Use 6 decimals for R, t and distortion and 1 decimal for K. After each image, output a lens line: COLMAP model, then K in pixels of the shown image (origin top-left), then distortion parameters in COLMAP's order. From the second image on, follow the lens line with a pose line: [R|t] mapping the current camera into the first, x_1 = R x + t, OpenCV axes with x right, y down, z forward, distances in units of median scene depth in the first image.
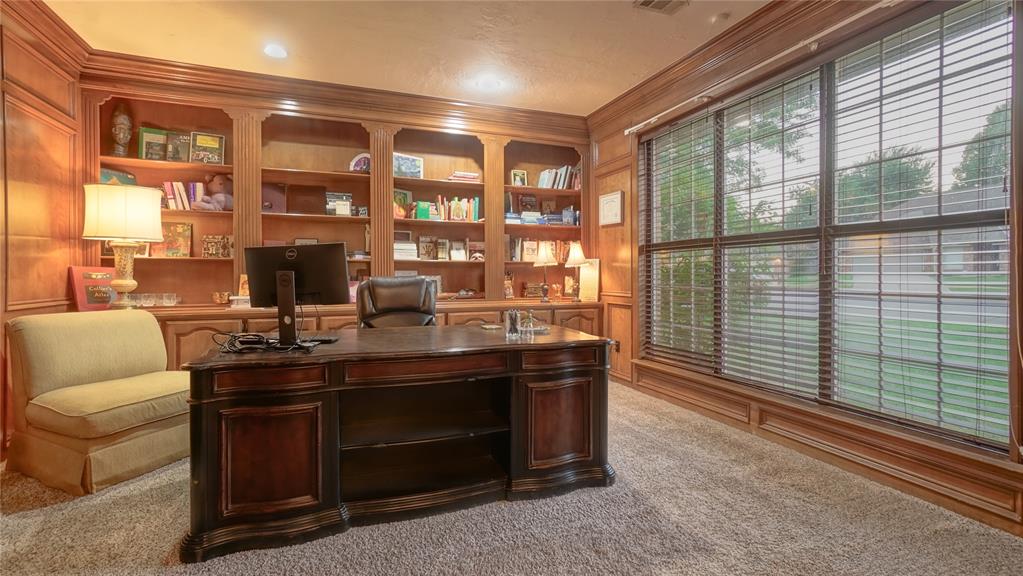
lens RADIAL K [[444.9, 0, 507.3], [0, 444.9, 277.4], [0, 0, 1]] dist [-0.017488, 0.012945]
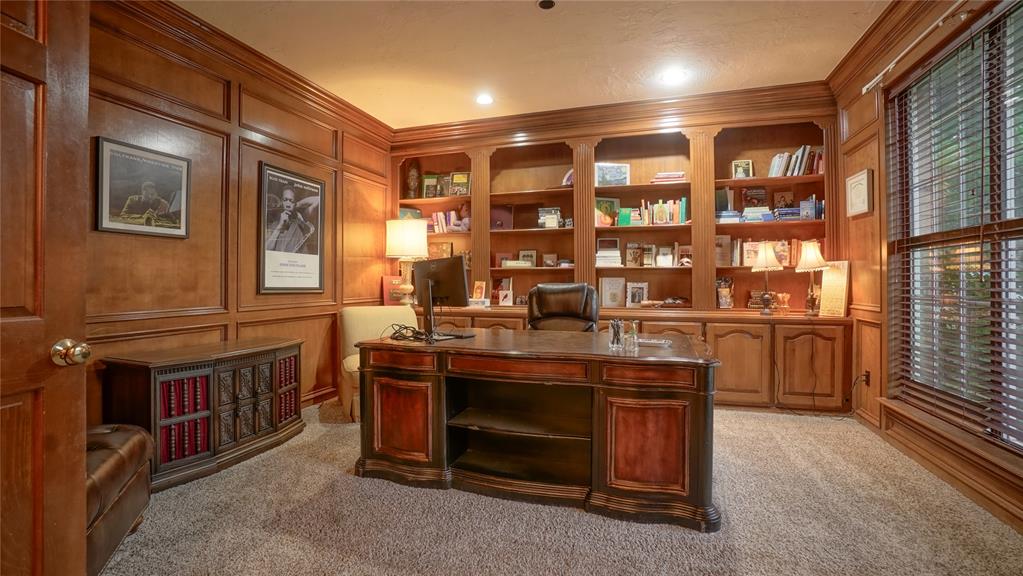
lens RADIAL K [[451.2, 0, 508.4], [0, 451.2, 280.5], [0, 0, 1]] dist [-0.068220, 0.023990]
pose [[0.784093, -0.001195, -0.620642, 0.241148], [-0.003363, 0.999975, -0.006174, -0.001590], [0.620634, 0.006928, 0.784069, 0.058362]]
